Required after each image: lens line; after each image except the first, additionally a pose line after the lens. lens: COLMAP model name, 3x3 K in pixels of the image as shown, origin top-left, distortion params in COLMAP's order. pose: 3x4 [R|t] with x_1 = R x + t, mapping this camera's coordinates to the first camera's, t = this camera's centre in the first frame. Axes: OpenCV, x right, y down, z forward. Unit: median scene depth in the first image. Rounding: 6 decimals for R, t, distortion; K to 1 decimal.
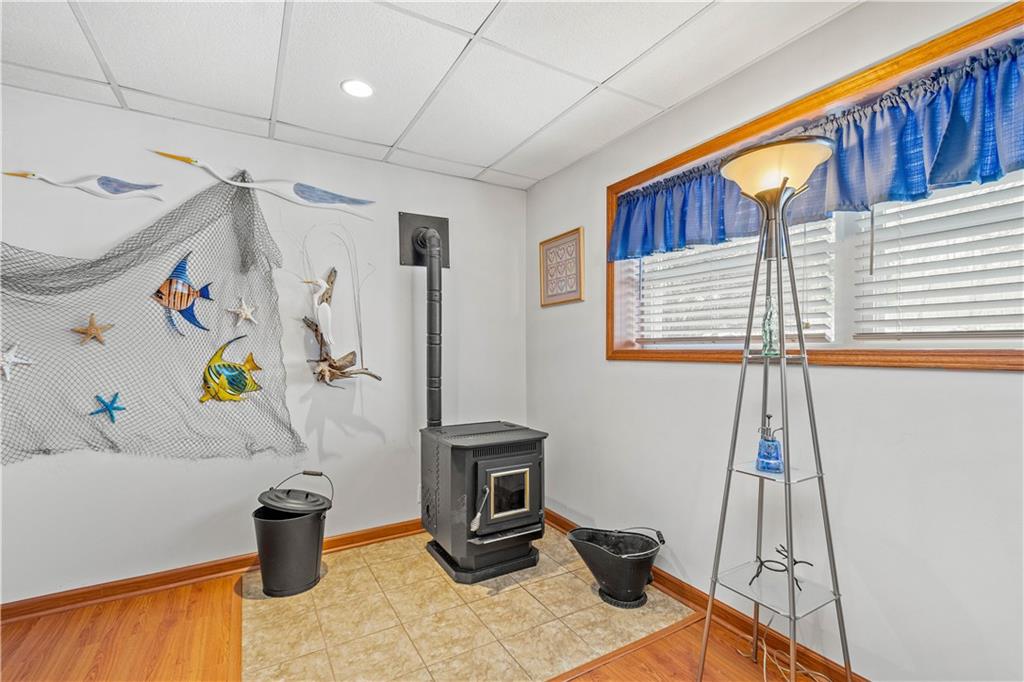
lens RADIAL K [[453.2, 0, 509.3], [0, 453.2, 358.0], [0, 0, 1]] dist [0.000083, -0.000372]
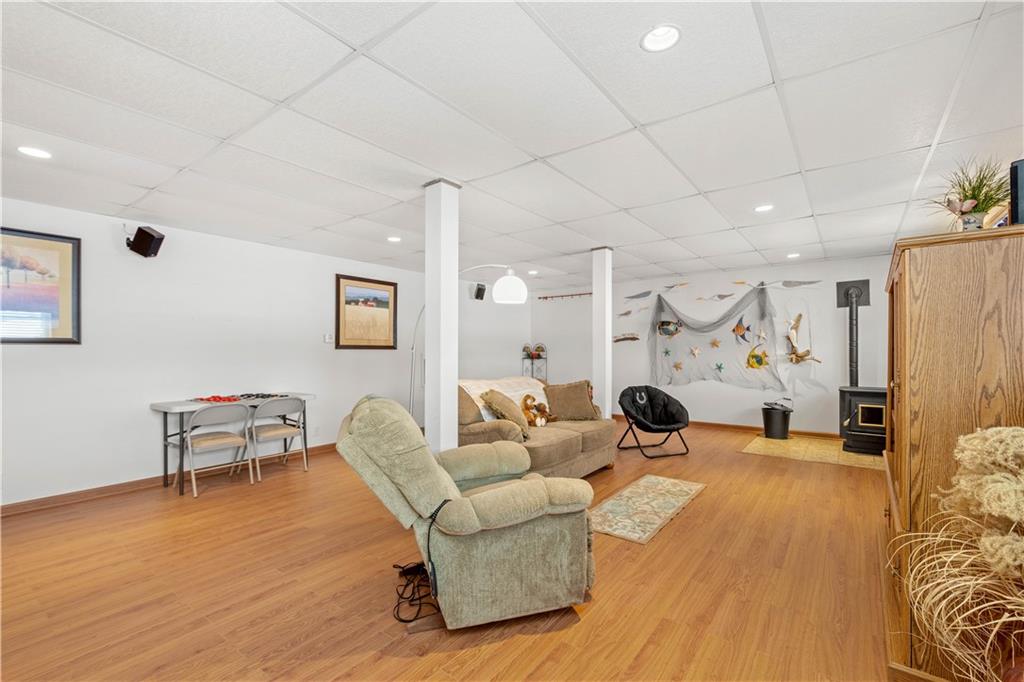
lens RADIAL K [[453.3, 0, 509.5], [0, 453.3, 345.5], [0, 0, 1]] dist [0.000958, 0.000060]
pose [[0.388759, -0.005161, -0.921325, 1.282752], [-0.014620, 0.999824, -0.011770, 0.013460], [0.921224, 0.018046, 0.388615, -1.388830]]
